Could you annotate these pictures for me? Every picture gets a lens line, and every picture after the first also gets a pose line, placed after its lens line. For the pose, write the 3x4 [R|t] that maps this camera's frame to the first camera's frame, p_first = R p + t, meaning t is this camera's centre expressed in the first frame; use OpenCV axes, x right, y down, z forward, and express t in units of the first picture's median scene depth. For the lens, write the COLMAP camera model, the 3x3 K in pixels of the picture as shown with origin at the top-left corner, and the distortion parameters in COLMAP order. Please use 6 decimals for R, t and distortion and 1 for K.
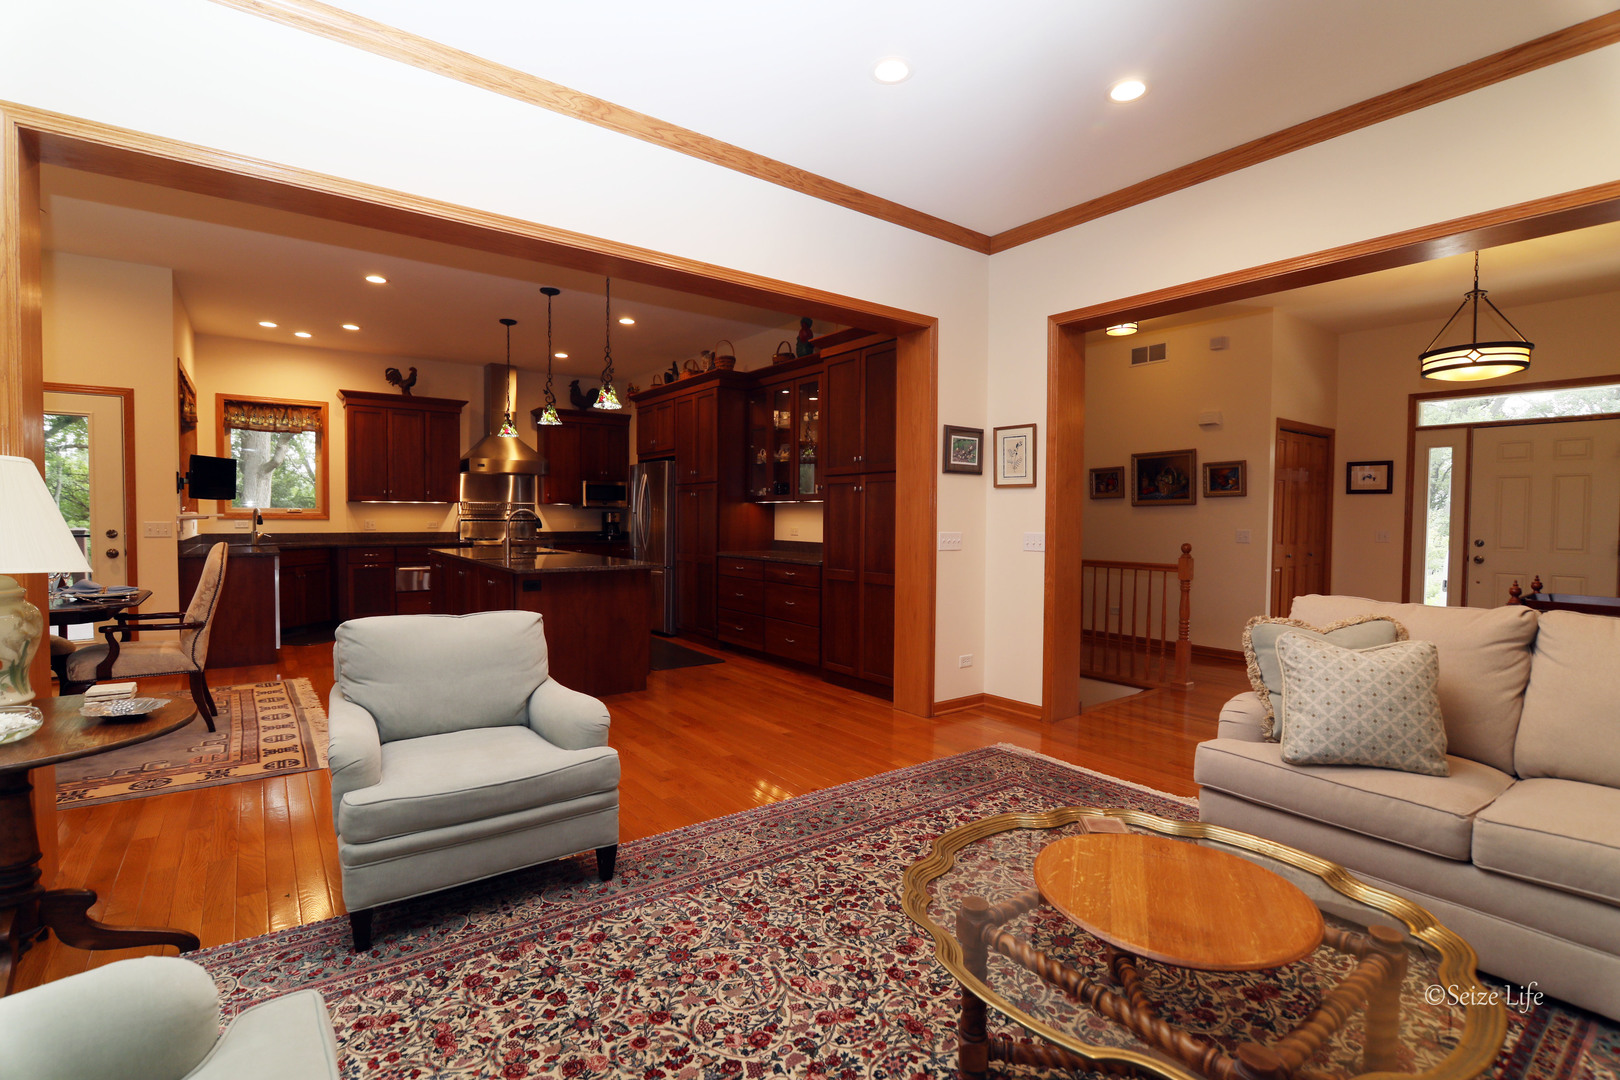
lens RADIAL K [[742.3, 0, 803.9], [0, 742.3, 540.8], [0, 0, 1]] dist [-0.021059, 0.001348]
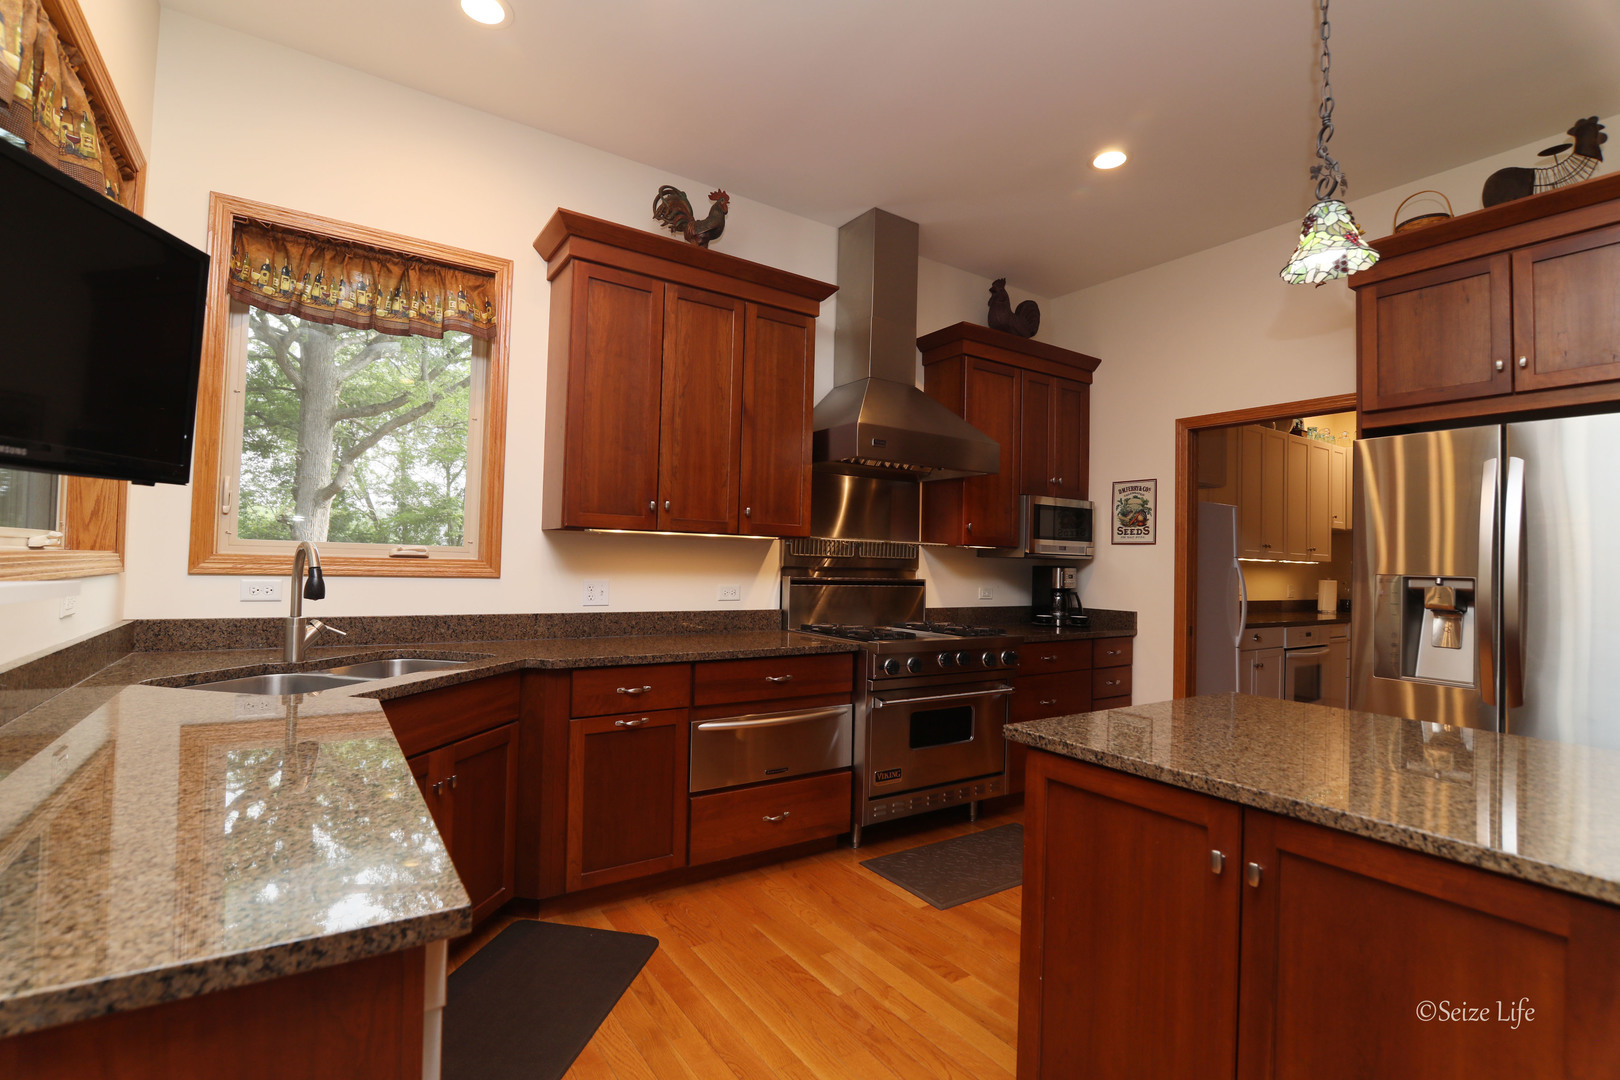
lens RADIAL K [[742.3, 0, 803.9], [0, 742.3, 540.8], [0, 0, 1]] dist [-0.021059, 0.001348]
pose [[0.998644, 0.017093, -0.049178, -0.863406], [-0.020126, 0.997883, -0.061850, -0.049483], [0.048017, 0.062755, 0.996873, 1.160967]]
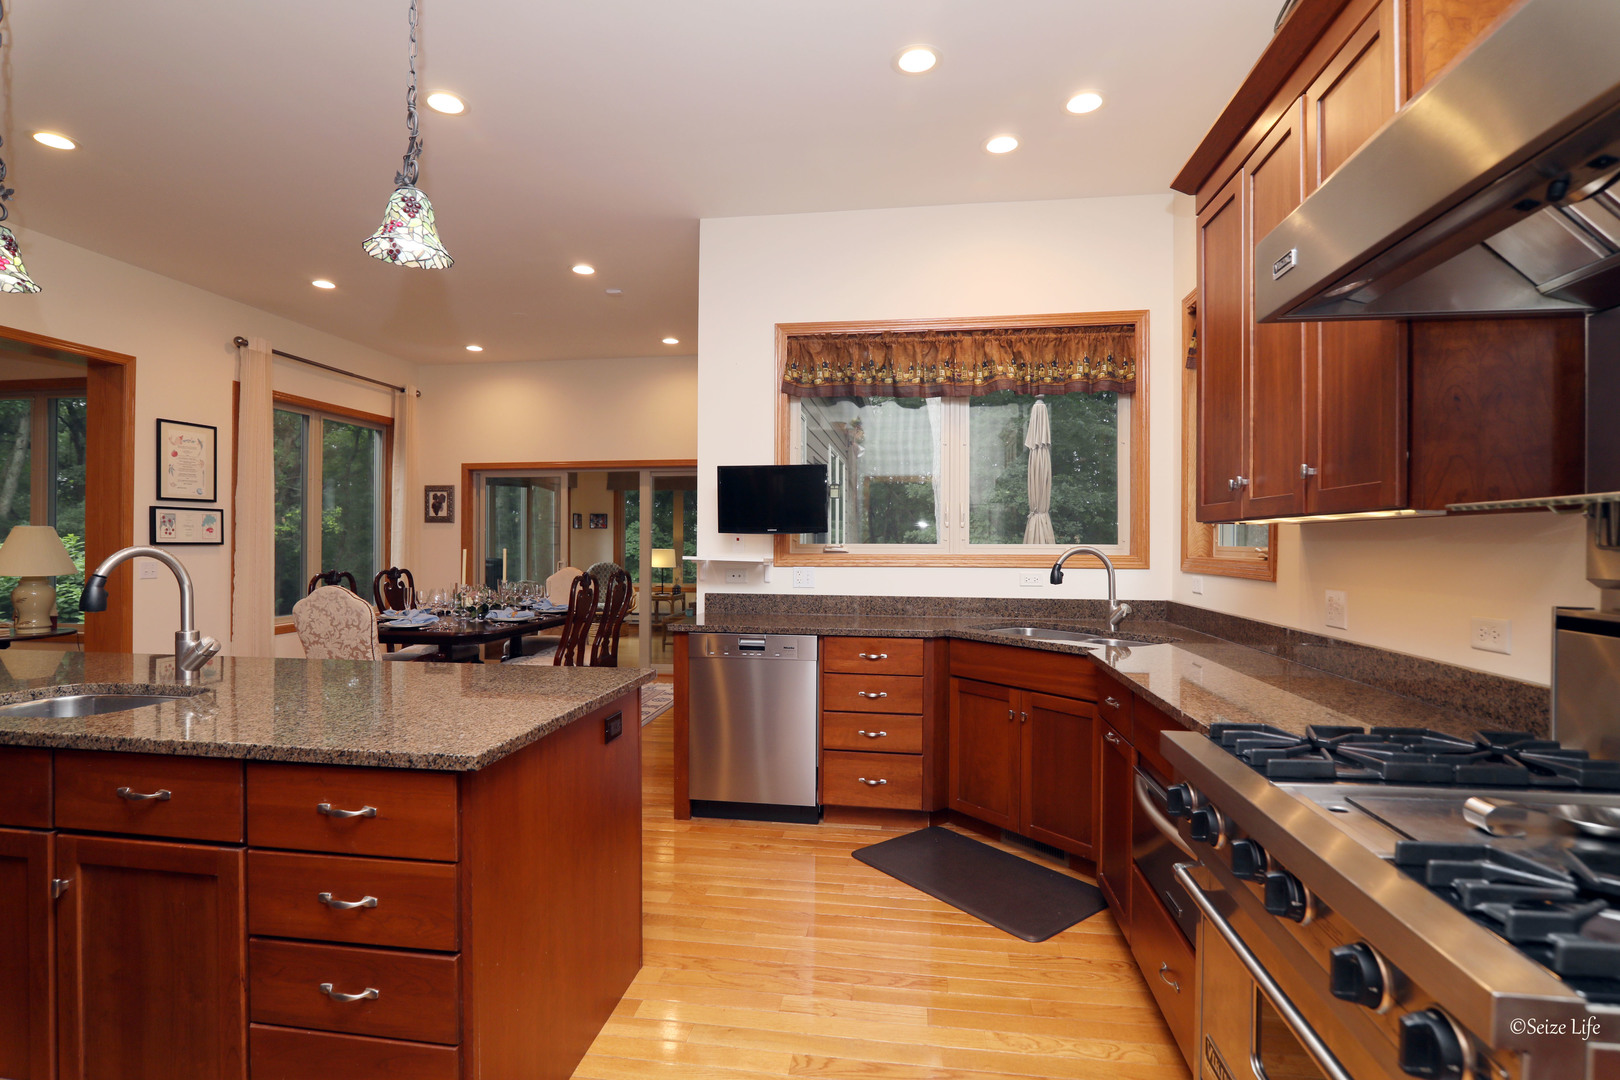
lens RADIAL K [[778.8, 0, 805.6], [0, 778.8, 541.2], [0, 0, 1]] dist [-0.017510, -0.001211]
pose [[-0.694265, -0.014043, -0.719582, -0.479728], [-0.034845, 0.999293, 0.014117, -0.080392], [0.718875, 0.034875, -0.694264, 1.948614]]
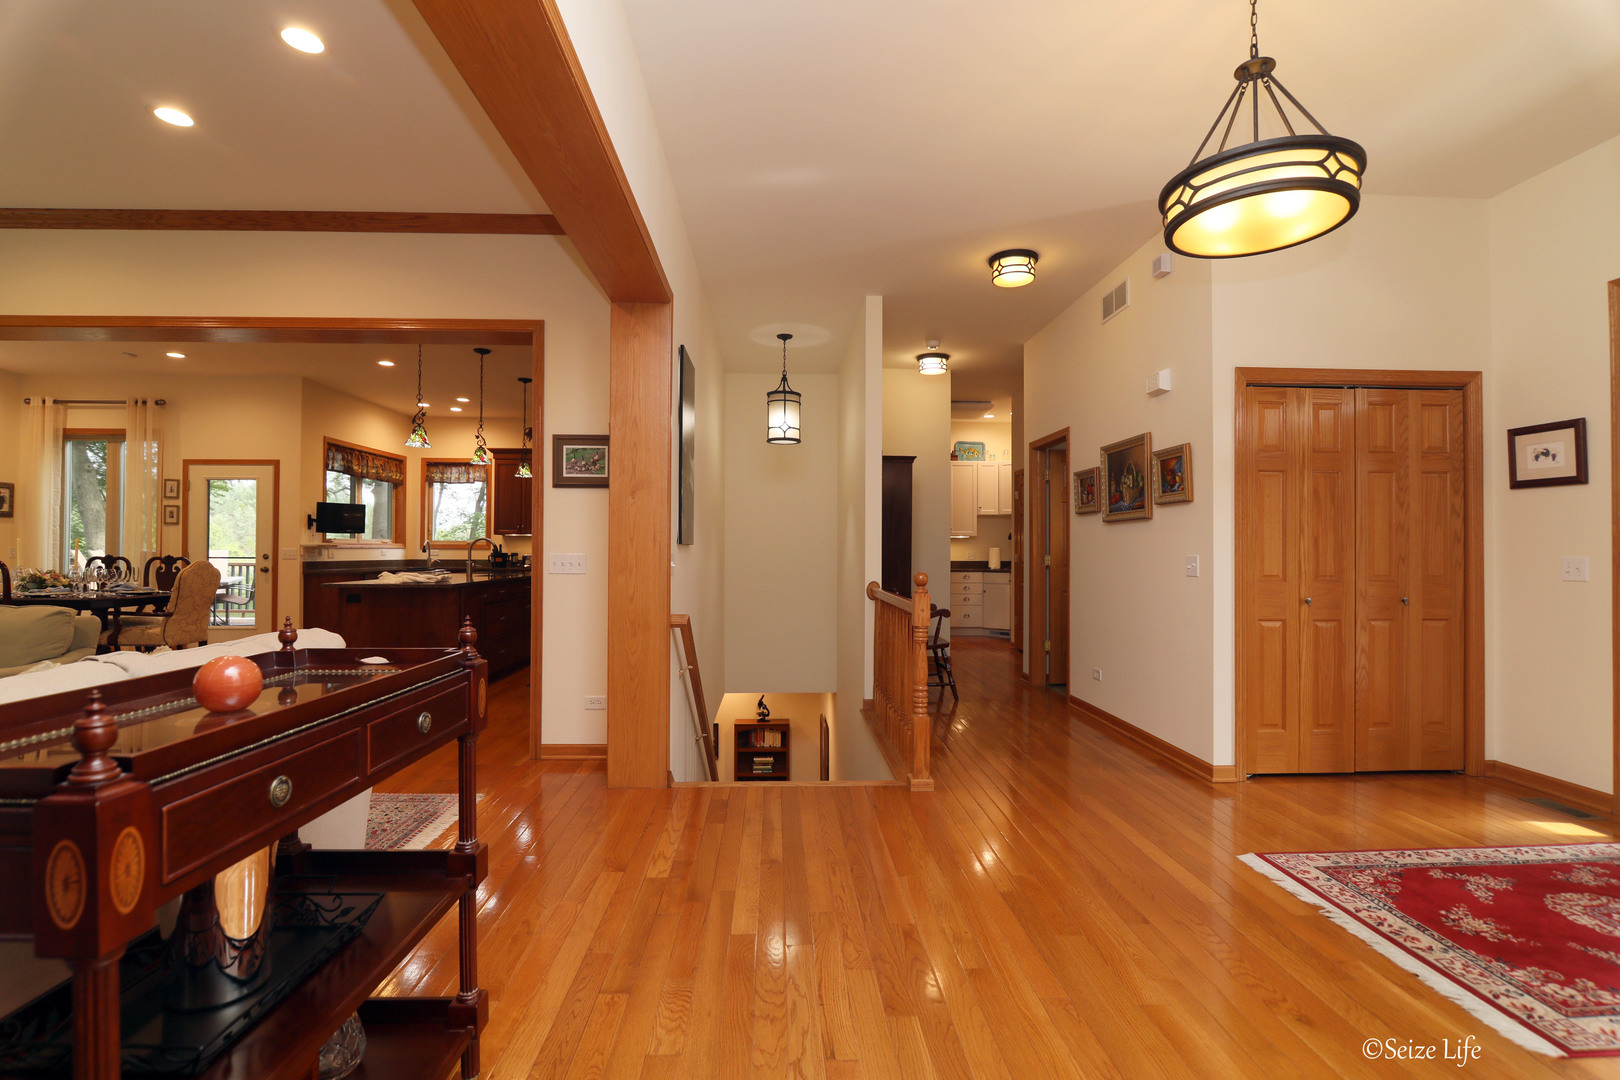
lens RADIAL K [[742.3, 0, 803.9], [0, 742.3, 540.8], [0, 0, 1]] dist [-0.021059, 0.001348]
pose [[0.825060, -0.011280, -0.564932, 0.969088], [-0.016441, 0.998898, -0.043956, 0.007623], [0.564806, 0.045554, 0.823966, 0.443677]]
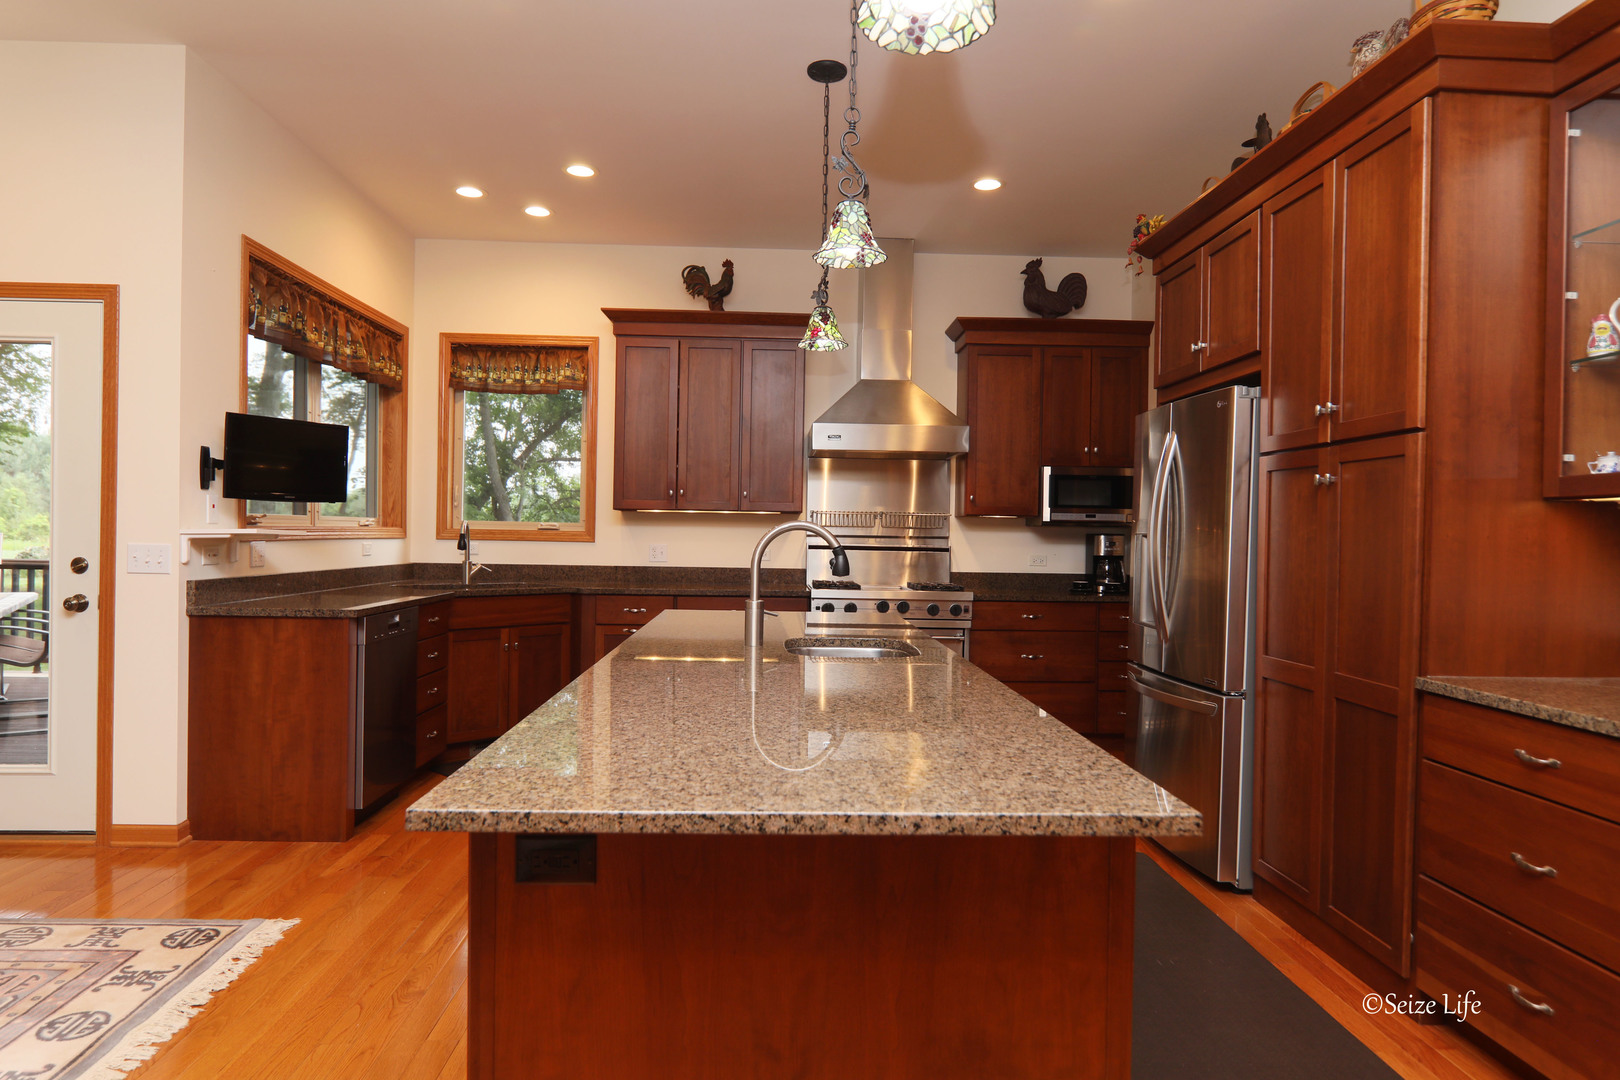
lens RADIAL K [[981.1, 0, 801.9], [0, 981.1, 539.7], [0, 0, 1]] dist [-0.006171, -0.000959]
pose [[0.824829, 0.010740, -0.565280, -0.151839], [-0.030094, 0.999236, -0.024927, -0.030301], [0.564581, 0.037572, 0.824522, 0.840885]]
